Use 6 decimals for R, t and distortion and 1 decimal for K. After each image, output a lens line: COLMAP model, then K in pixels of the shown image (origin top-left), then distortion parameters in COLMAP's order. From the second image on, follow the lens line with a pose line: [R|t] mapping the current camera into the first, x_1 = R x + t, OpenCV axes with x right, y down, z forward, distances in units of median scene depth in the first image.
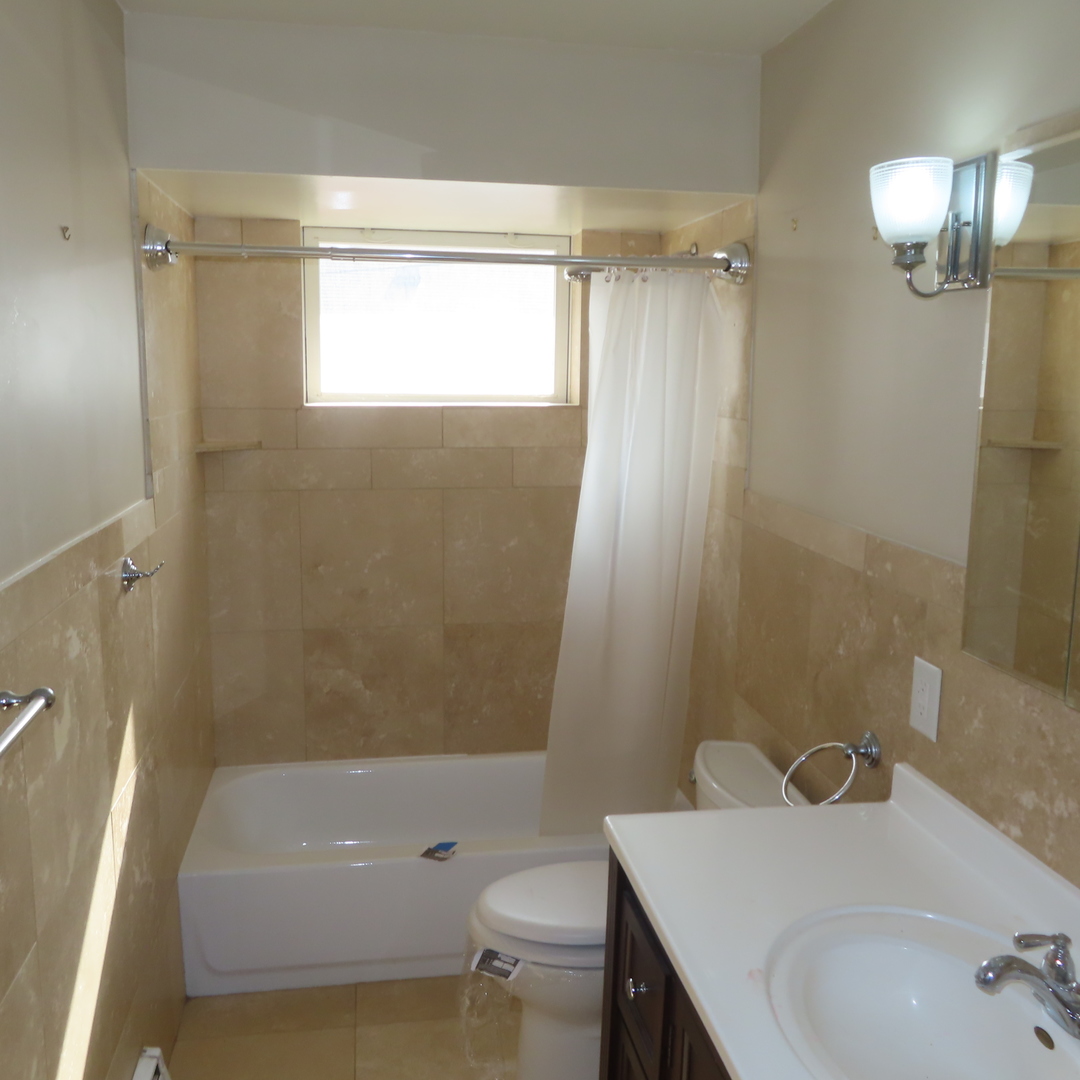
lens RADIAL K [[1018.9, 0, 545.8], [0, 1018.9, 545.5], [0, 0, 1]] dist [-0.008715, 0.000000]
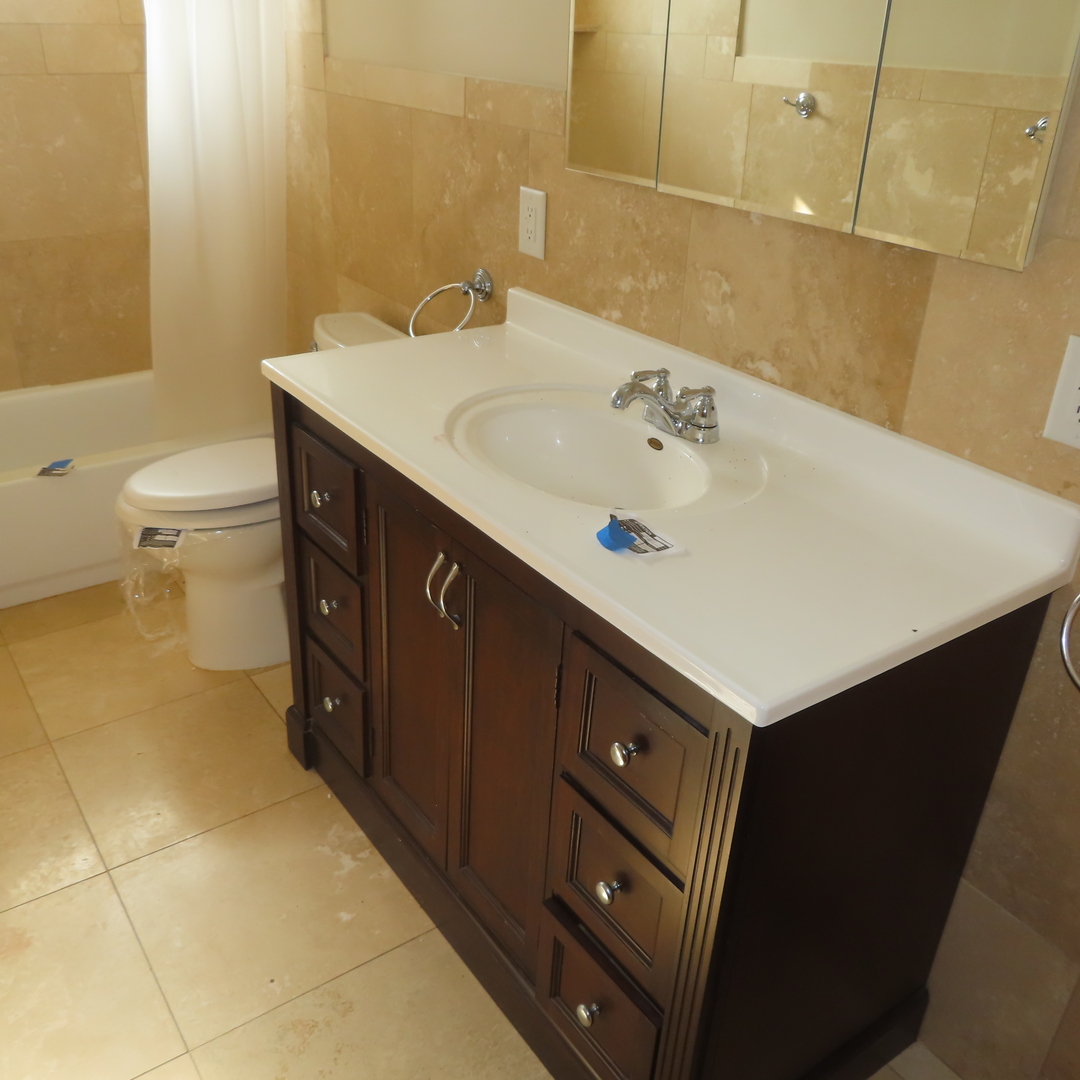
lens RADIAL K [[1018.9, 0, 533.2], [0, 1018.9, 535.4], [0, 0, 1]] dist [-0.008715, 0.000000]
pose [[0.901402, -0.182170, 0.392796, -0.122592], [0.052563, 0.946515, 0.318349, 0.107829], [-0.429781, -0.266314, 0.862766, -0.065129]]
